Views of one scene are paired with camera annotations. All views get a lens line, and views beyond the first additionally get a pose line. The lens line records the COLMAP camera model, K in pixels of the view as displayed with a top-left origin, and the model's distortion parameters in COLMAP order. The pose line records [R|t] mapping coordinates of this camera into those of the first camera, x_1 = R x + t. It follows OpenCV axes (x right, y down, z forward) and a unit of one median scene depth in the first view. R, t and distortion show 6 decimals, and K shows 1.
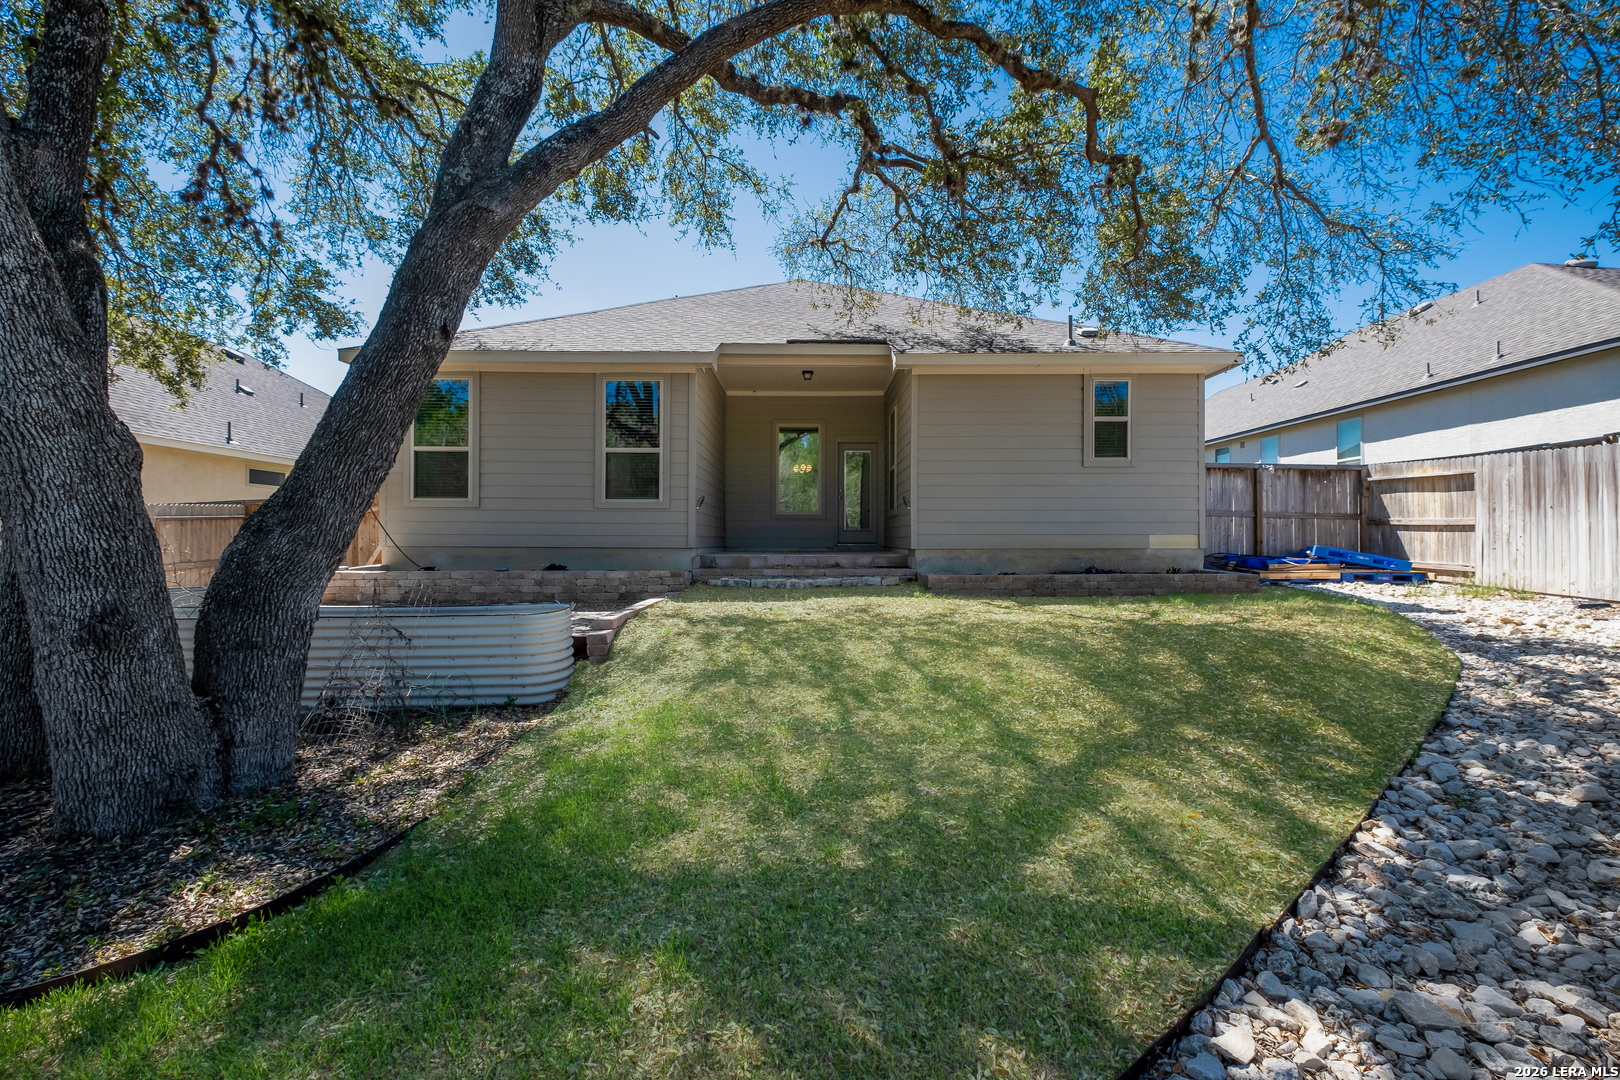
lens RADIAL K [[694.8, 0, 823.0], [0, 694.8, 536.7], [0, 0, 1]] dist [0.007172, -0.004636]
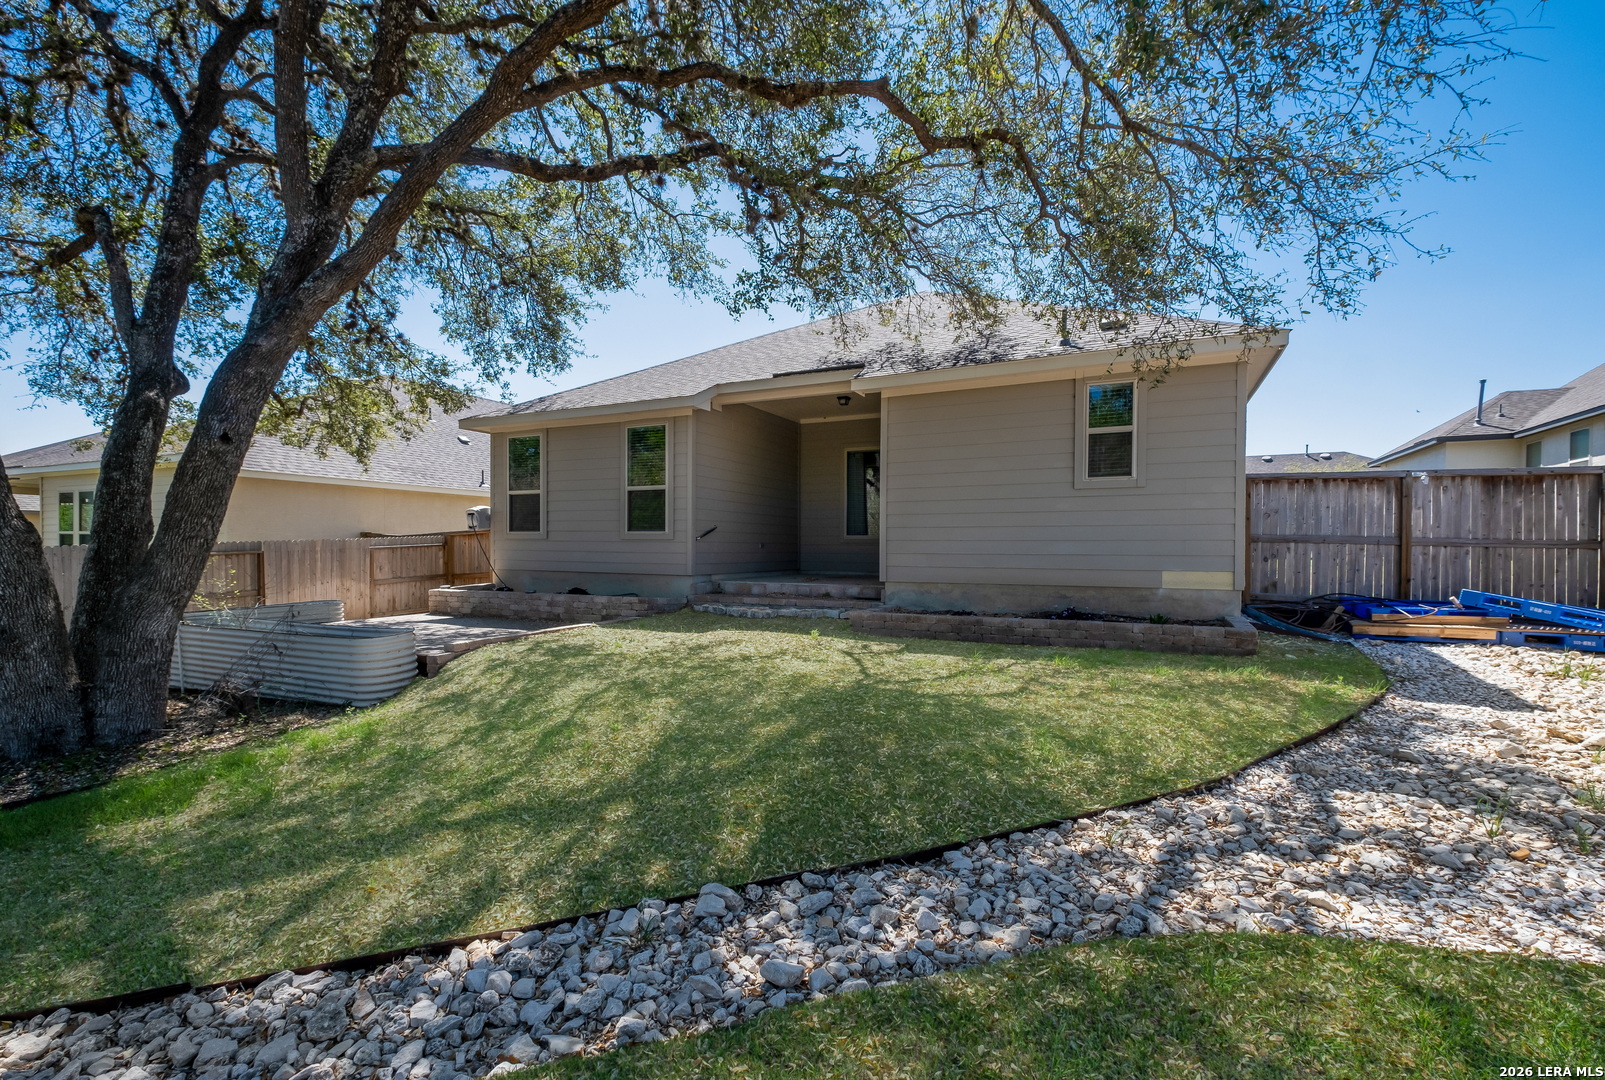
lens RADIAL K [[702.5, 0, 820.0], [0, 702.5, 547.0], [0, 0, 1]] dist [-0.001396, -0.001499]
pose [[0.899034, 0.002897, -0.437868, 0.473942], [-0.001036, 0.999989, 0.004489, -0.034032], [0.437877, -0.003582, 0.899028, 0.102486]]
